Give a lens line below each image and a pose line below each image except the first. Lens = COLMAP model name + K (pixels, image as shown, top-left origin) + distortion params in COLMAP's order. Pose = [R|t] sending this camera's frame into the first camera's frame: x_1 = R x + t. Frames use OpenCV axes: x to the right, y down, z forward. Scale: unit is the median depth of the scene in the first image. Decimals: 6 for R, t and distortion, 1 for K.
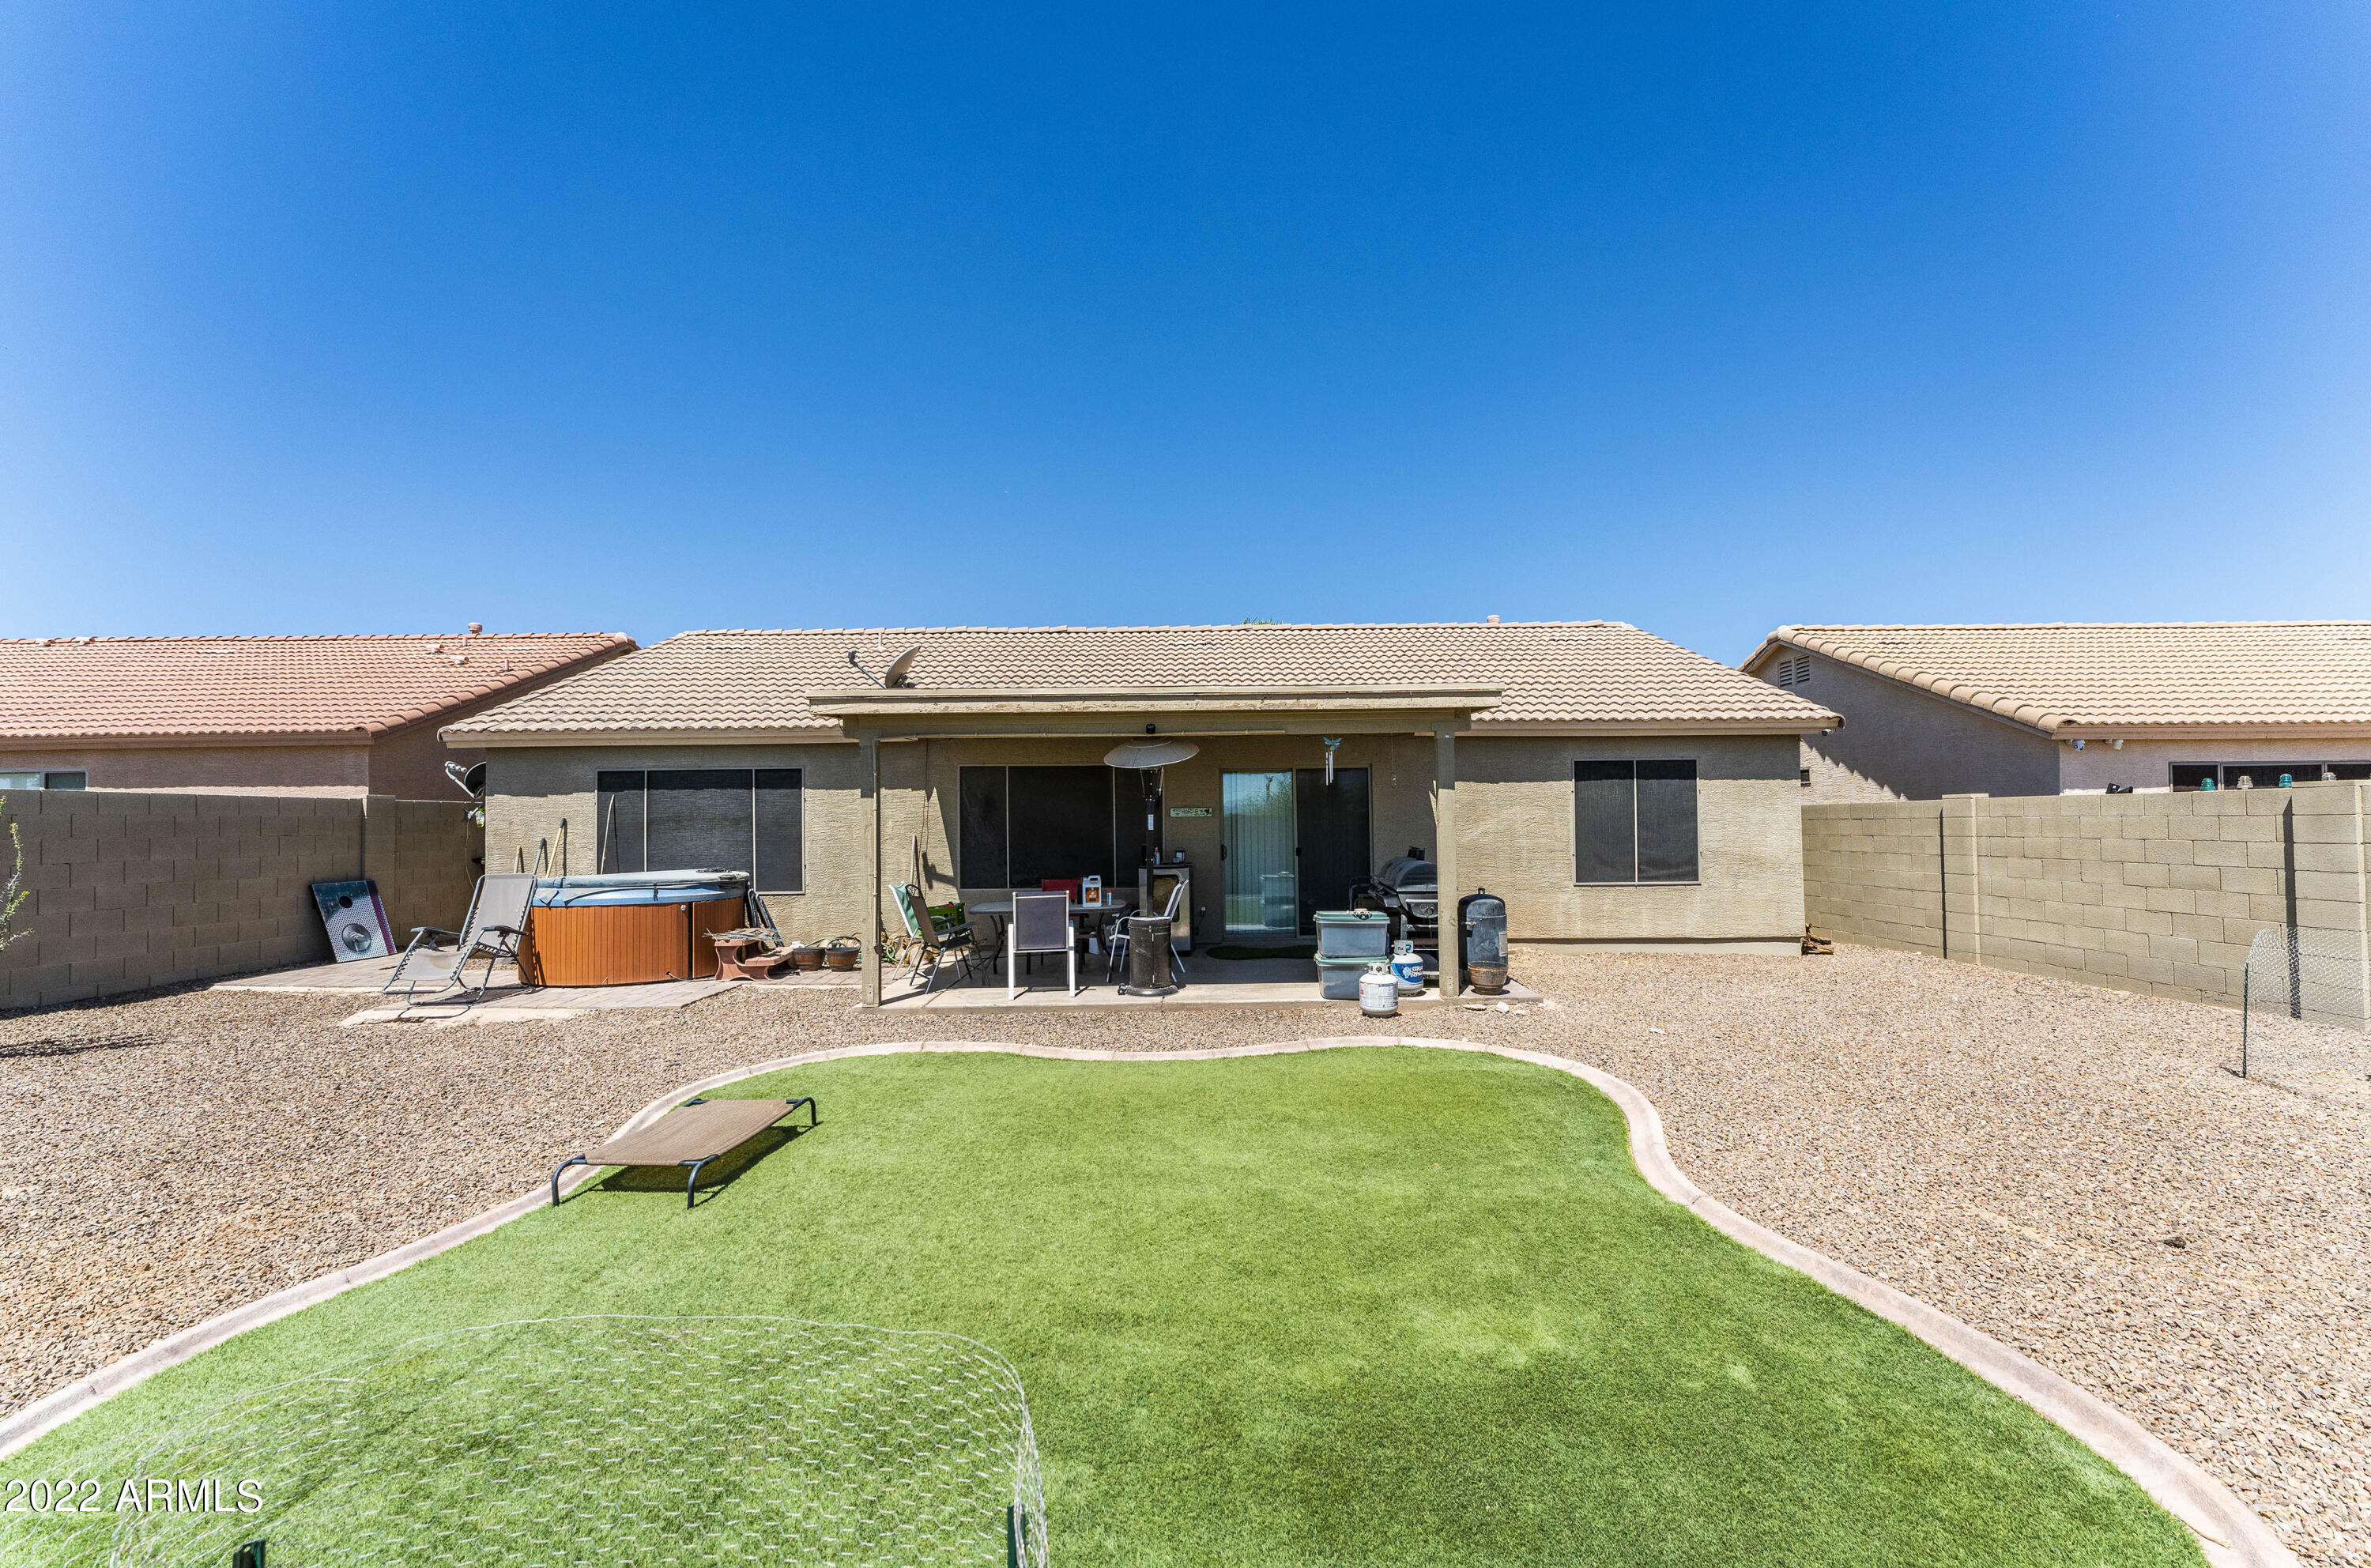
lens RADIAL K [[950.7, 0, 1193.7], [0, 950.7, 803.7], [0, 0, 1]] dist [0.003725, 0.000230]
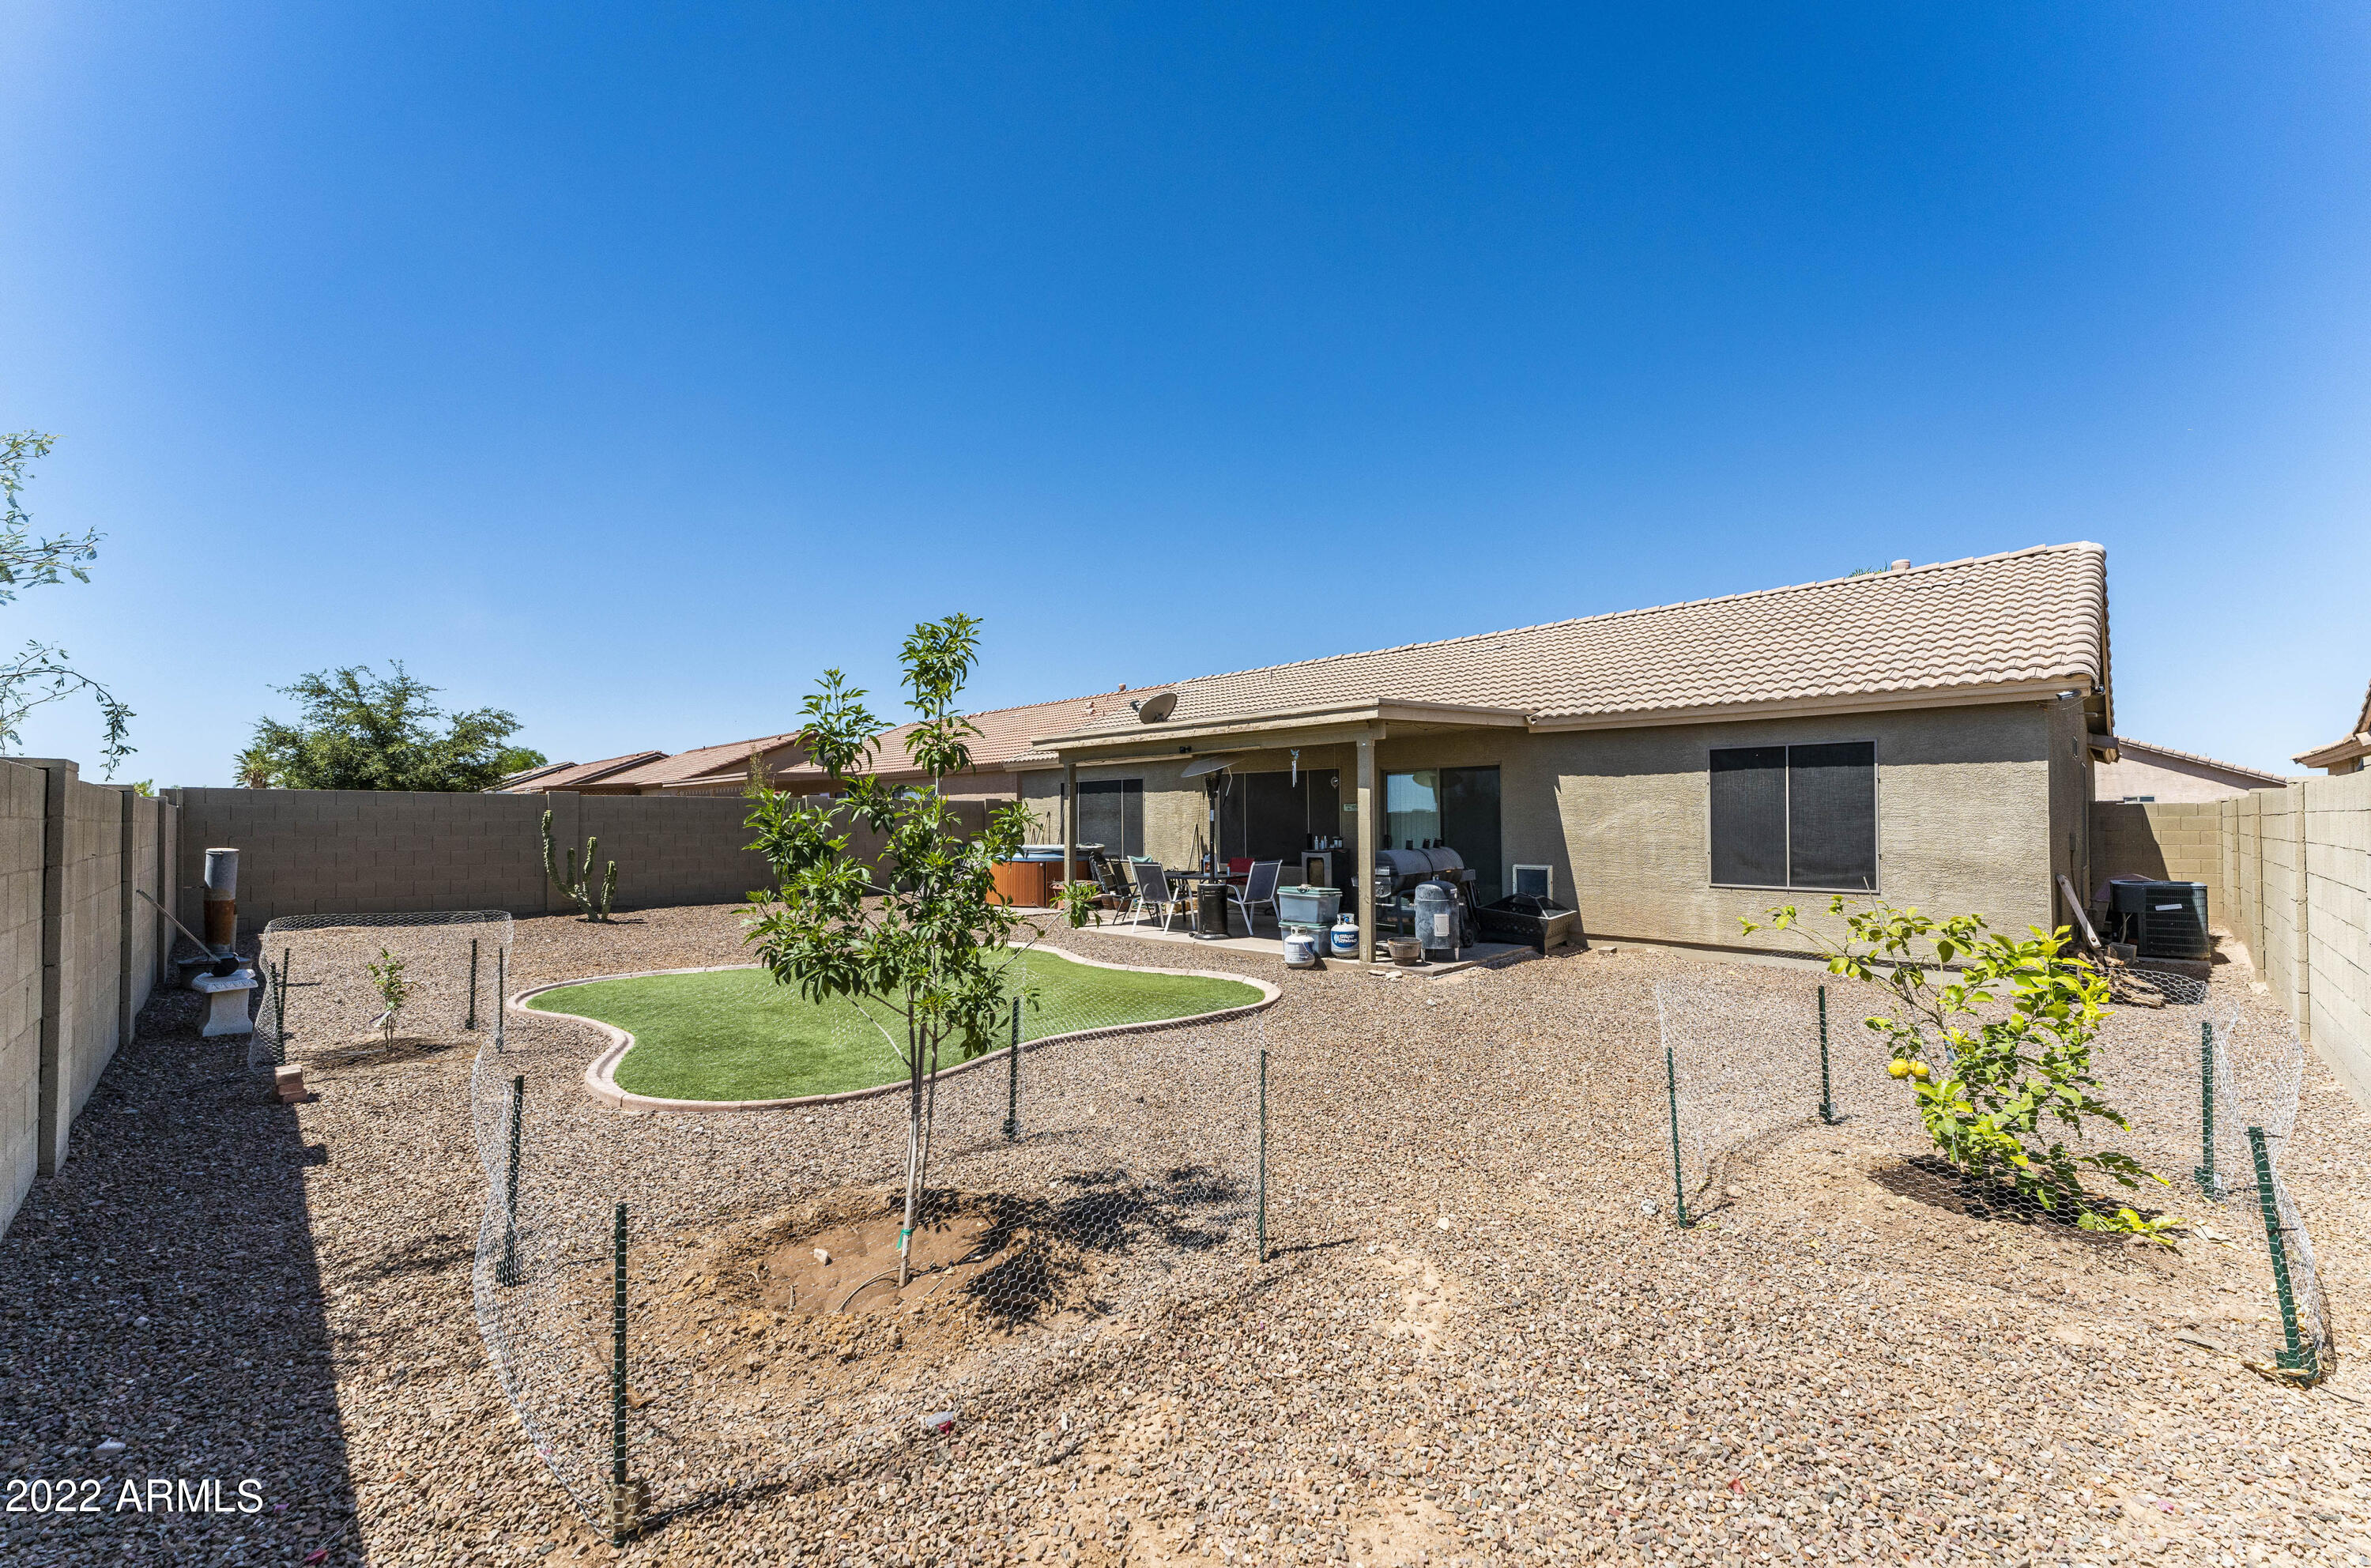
lens RADIAL K [[950.7, 0, 1185.9], [0, 950.7, 797.3], [0, 0, 1]] dist [0.003725, 0.000230]
pose [[0.699177, -0.009472, -0.714886, 0.723355], [0.011789, 0.999929, -0.001719, -0.003781], [0.714852, -0.007226, 0.699239, 0.003779]]
